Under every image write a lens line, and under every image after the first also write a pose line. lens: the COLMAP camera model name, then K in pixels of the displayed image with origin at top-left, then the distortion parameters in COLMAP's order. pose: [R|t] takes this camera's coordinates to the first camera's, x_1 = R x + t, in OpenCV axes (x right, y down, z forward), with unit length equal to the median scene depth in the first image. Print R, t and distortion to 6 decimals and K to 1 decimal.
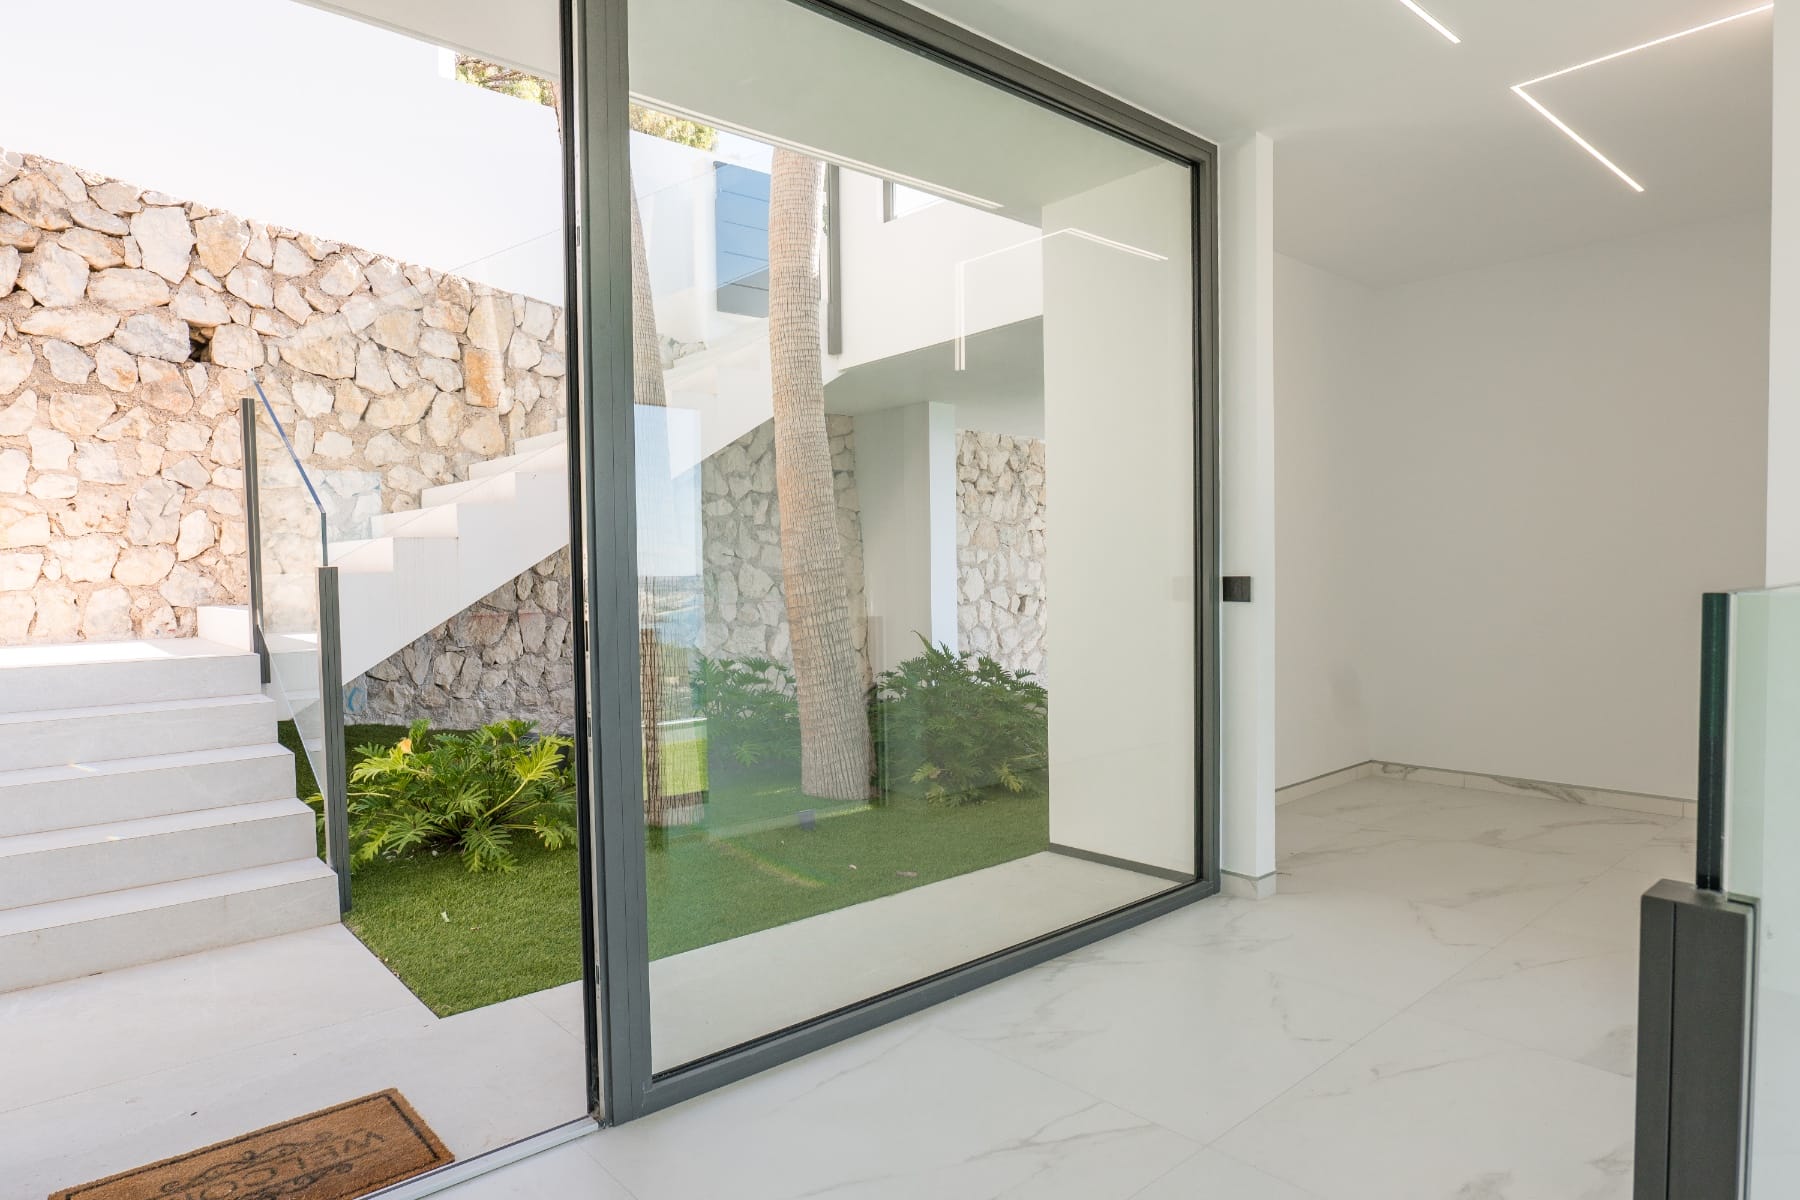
lens RADIAL K [[1076.0, 0, 904.9], [0, 1076.0, 600.5], [0, 0, 1]] dist [-0.015914, 0.009047]
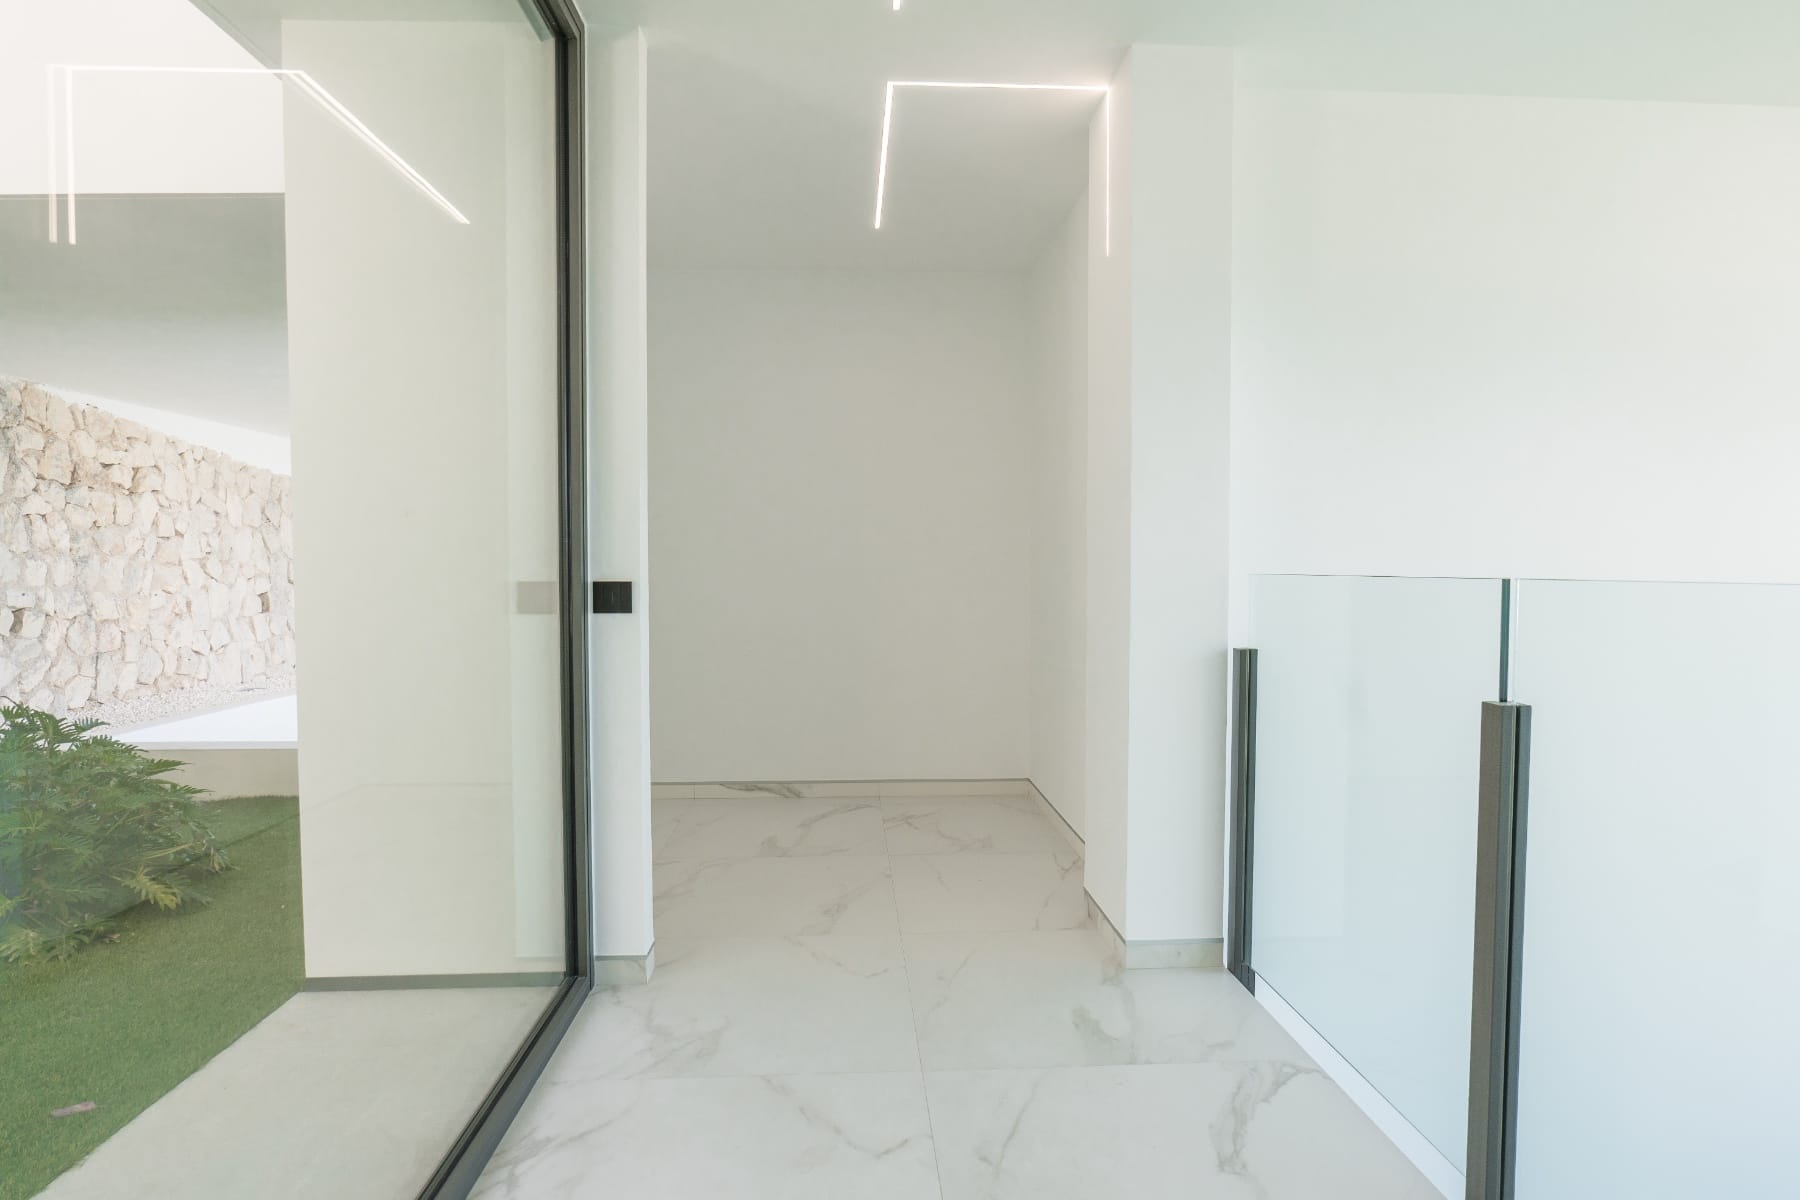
lens RADIAL K [[1076.0, 0, 899.0], [0, 1076.0, 604.6], [0, 0, 1]] dist [-0.015914, 0.009047]
pose [[0.625797, -0.013587, 0.779867, -0.131254], [0.014931, 0.999874, 0.005438, -0.004763], [-0.779843, 0.008241, 0.625921, 0.255491]]
